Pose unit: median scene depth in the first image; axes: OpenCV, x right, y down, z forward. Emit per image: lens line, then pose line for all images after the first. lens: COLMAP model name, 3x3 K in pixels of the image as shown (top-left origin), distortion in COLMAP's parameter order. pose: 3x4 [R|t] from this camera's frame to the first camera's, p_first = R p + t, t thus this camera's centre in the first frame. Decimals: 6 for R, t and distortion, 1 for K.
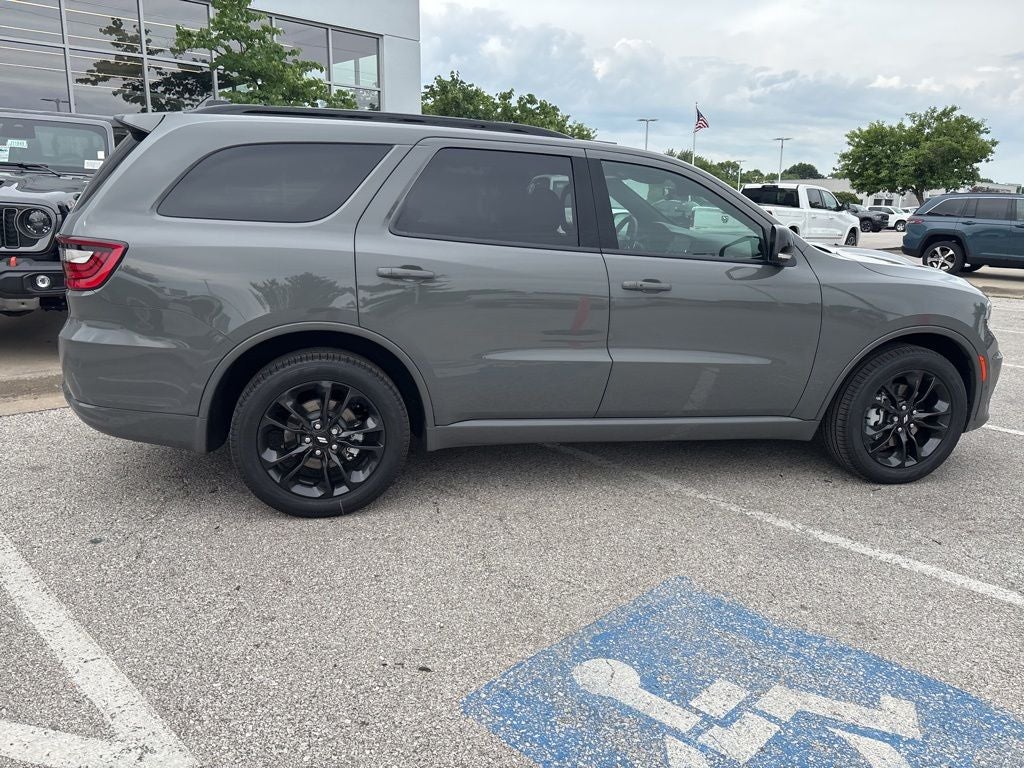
lens RADIAL K [[786.3, 0, 506.4], [0, 786.3, 381.5], [0, 0, 1]] dist [0.046216, -0.052175]
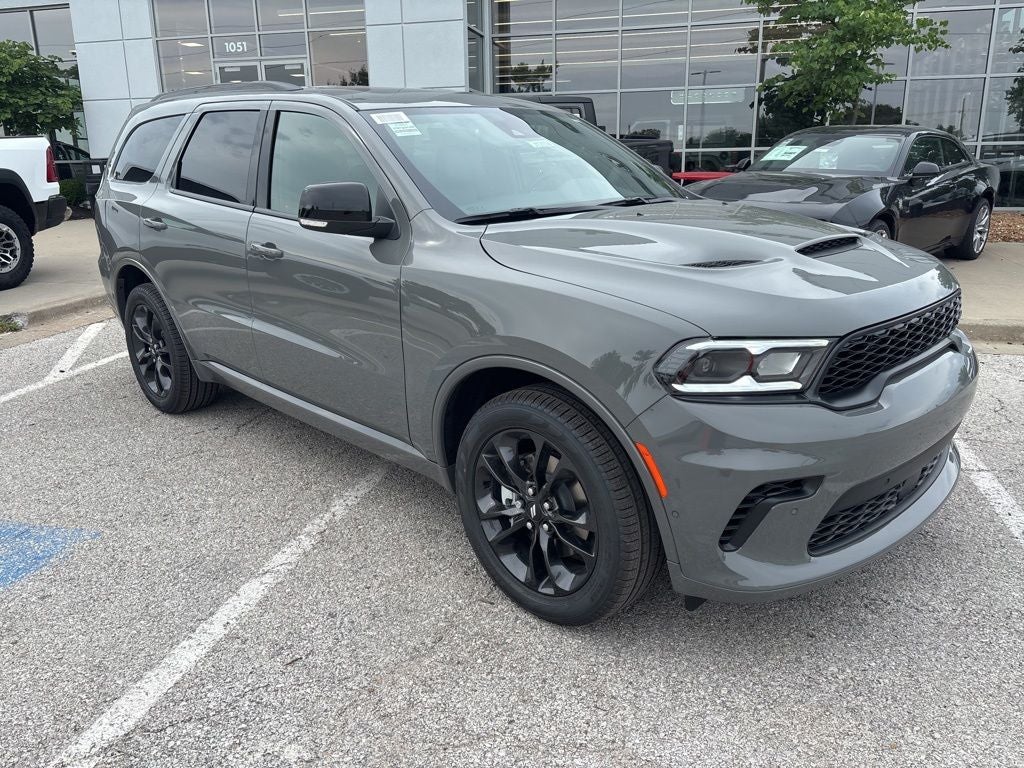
lens RADIAL K [[786.5, 0, 515.1], [0, 786.5, 383.8], [0, 0, 1]] dist [0.048057, -0.057368]
pose [[0.509564, 0.204509, -0.835776, 1.121446], [-0.165136, 0.976530, 0.138269, -0.145197], [0.844437, 0.067560, 0.531376, 0.772821]]
